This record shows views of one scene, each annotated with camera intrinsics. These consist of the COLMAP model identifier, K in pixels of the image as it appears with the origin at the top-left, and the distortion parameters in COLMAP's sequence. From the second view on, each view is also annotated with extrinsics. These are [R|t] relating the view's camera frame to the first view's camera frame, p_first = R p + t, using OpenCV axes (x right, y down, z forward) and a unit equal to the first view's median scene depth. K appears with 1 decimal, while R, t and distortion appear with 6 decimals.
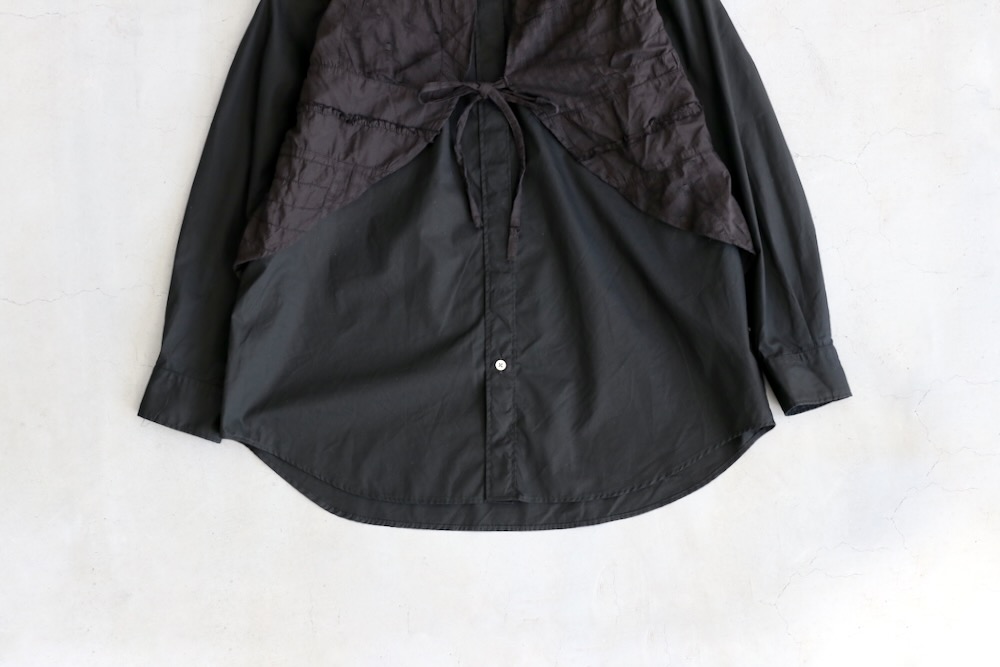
lens RADIAL K [[1936.8, 0, 502.8], [0, 1936.8, 336.6], [0, 0, 1]] dist [-0.006598, 0.000000]
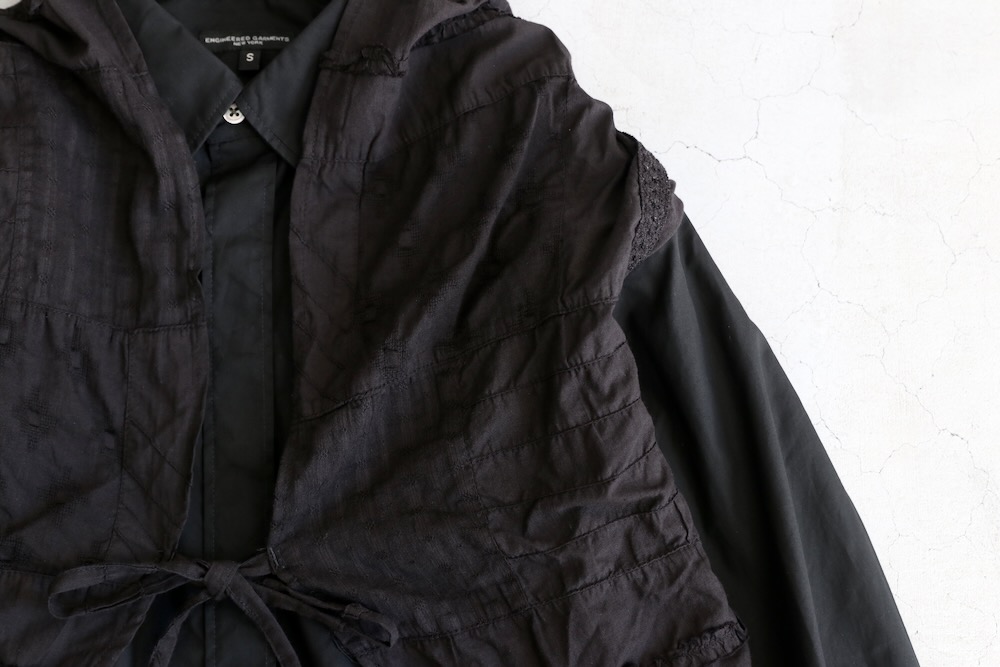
lens RADIAL K [[1751.7, 0, 501.5], [0, 1751.7, 331.7], [0, 0, 1]] dist [0.012319, 0.000000]
pose [[0.997656, 0.024123, 0.064030, 0.025615], [-0.019721, 0.997456, -0.068501, -0.157129], [-0.065519, 0.067078, 0.995594, 0.629617]]
